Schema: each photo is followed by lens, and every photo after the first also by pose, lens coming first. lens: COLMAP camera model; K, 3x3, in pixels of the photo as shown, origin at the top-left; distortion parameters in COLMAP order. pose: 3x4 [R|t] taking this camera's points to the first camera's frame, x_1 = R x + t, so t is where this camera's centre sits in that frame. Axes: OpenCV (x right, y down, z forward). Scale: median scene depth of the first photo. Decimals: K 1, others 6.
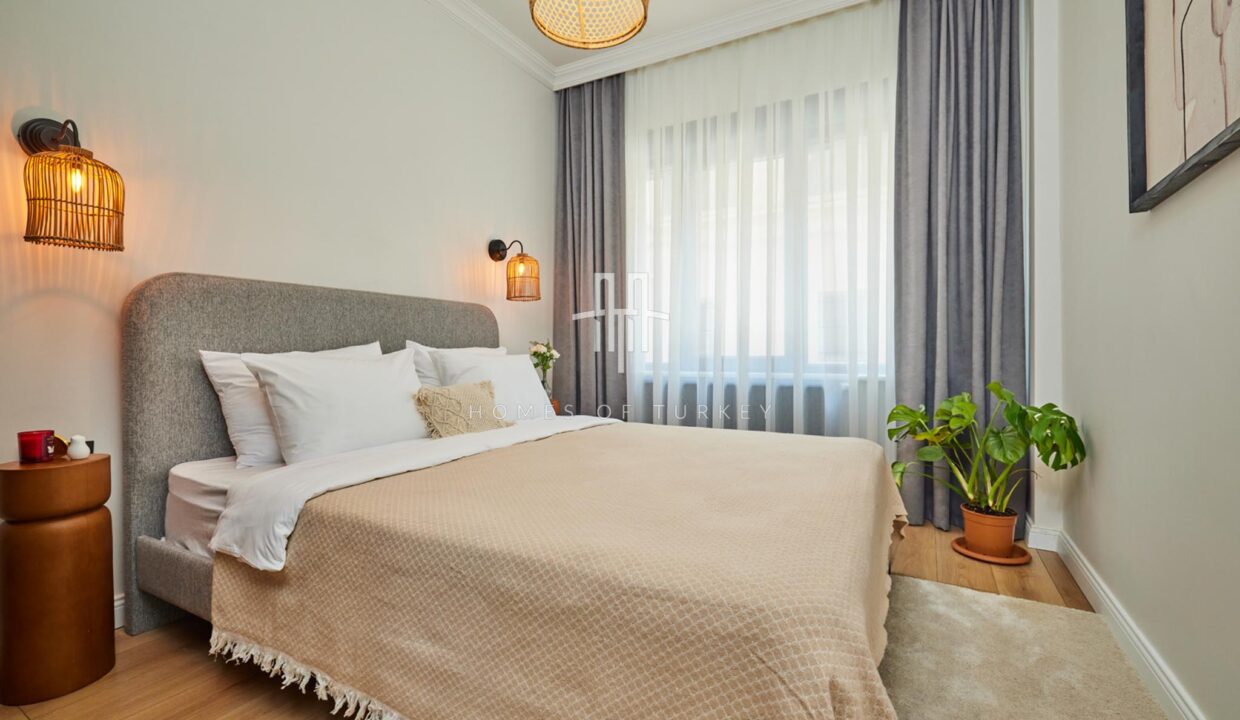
lens RADIAL K [[530.9, 0, 620.0], [0, 530.9, 360.0], [0, 0, 1]] dist [-0.010529, 0.000245]
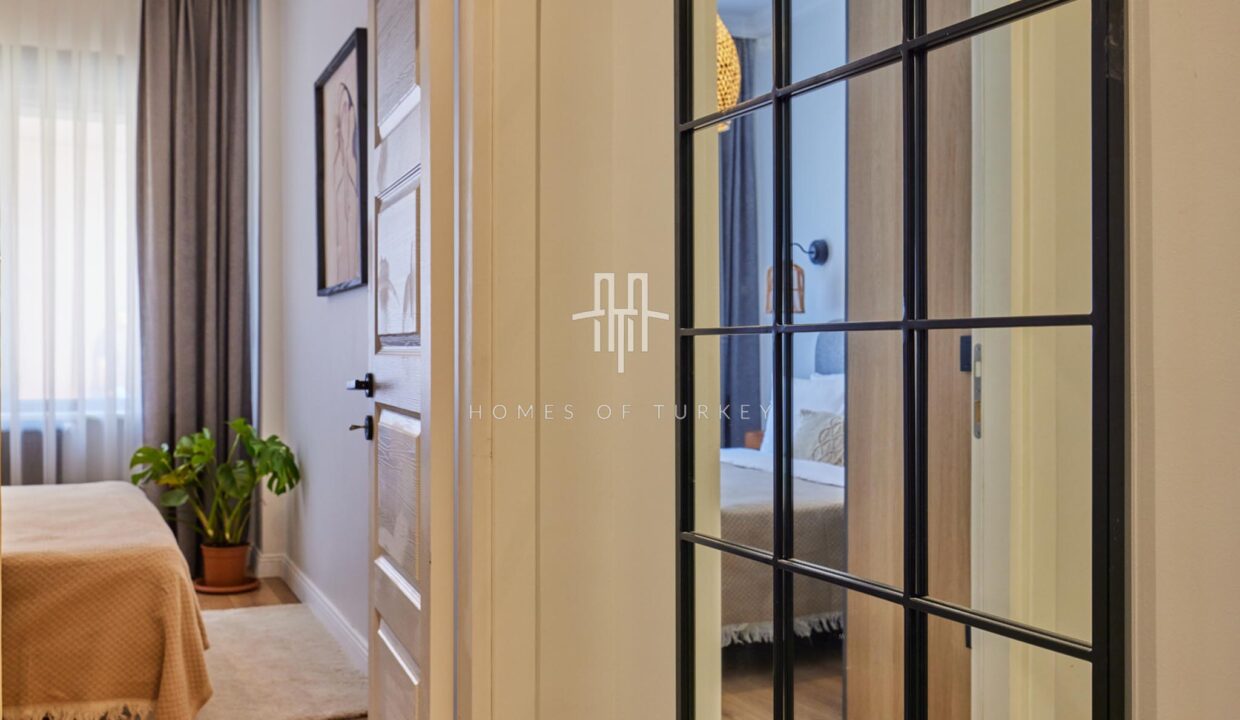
lens RADIAL K [[1220.7, 0, 619.3], [0, 1220.7, 348.1], [0, 0, 1]] dist [-0.015416, 0.030953]
pose [[0.584941, 0.001331, 0.811075, -0.752494], [0.001524, 0.999995, -0.002741, -0.083822], [-0.811075, 0.002840, 0.584936, -0.976357]]
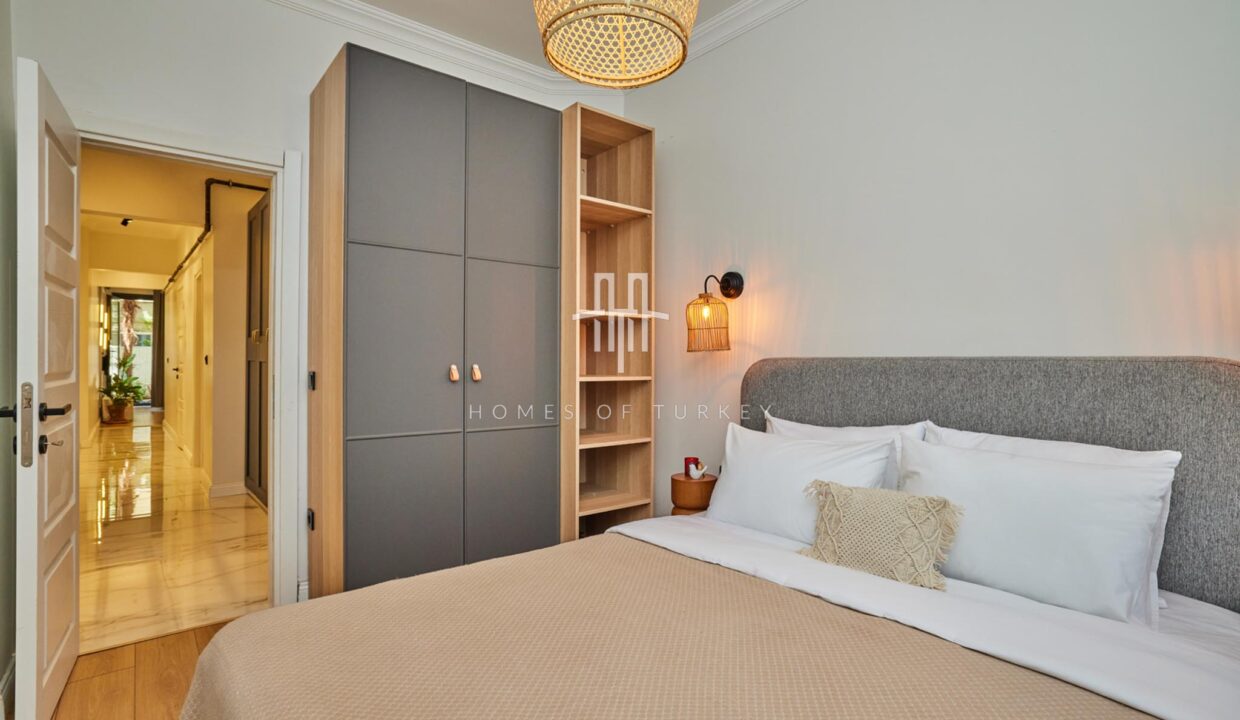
lens RADIAL K [[599.4, 0, 620.0], [0, 599.4, 360.0], [0, 0, 1]] dist [-0.004255, -0.000173]
pose [[-0.354700, 0.002378, -0.934977, 0.551667], [-0.015555, 0.999843, 0.008444, -0.131469], [0.934851, 0.017538, -0.354608, 0.926962]]
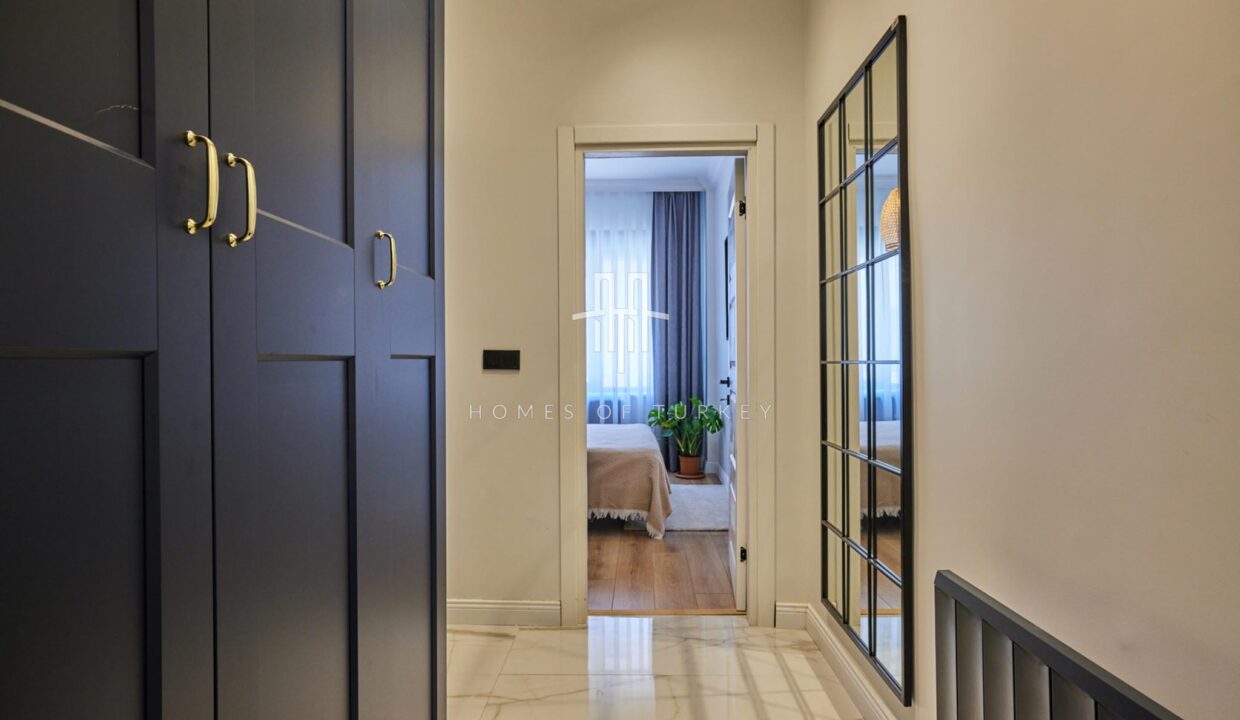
lens RADIAL K [[698.1, 0, 620.0], [0, 698.1, 360.0], [0, 0, 1]] dist [-0.000157, -0.000014]
pose [[0.877433, -0.001545, 0.479696, -0.920107], [0.004420, 0.999978, -0.004864, -0.095446], [-0.479678, 0.006389, 0.877421, -1.369175]]
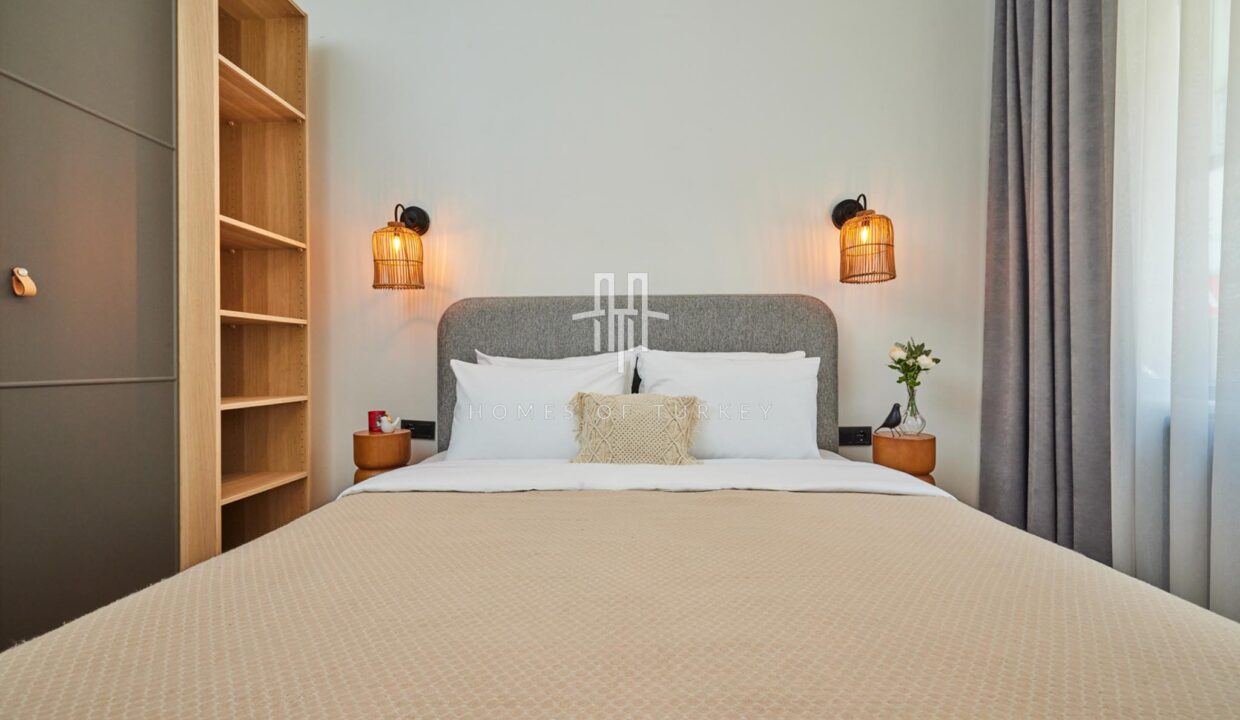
lens RADIAL K [[530.9, 0, 620.0], [0, 530.9, 360.0], [0, 0, 1]] dist [-0.010529, 0.000245]
pose [[0.451842, 0.003919, -0.892090, 0.378110], [-0.010333, 0.999946, -0.000841, -0.013459], [0.892038, 0.009598, 0.451858, 0.580546]]
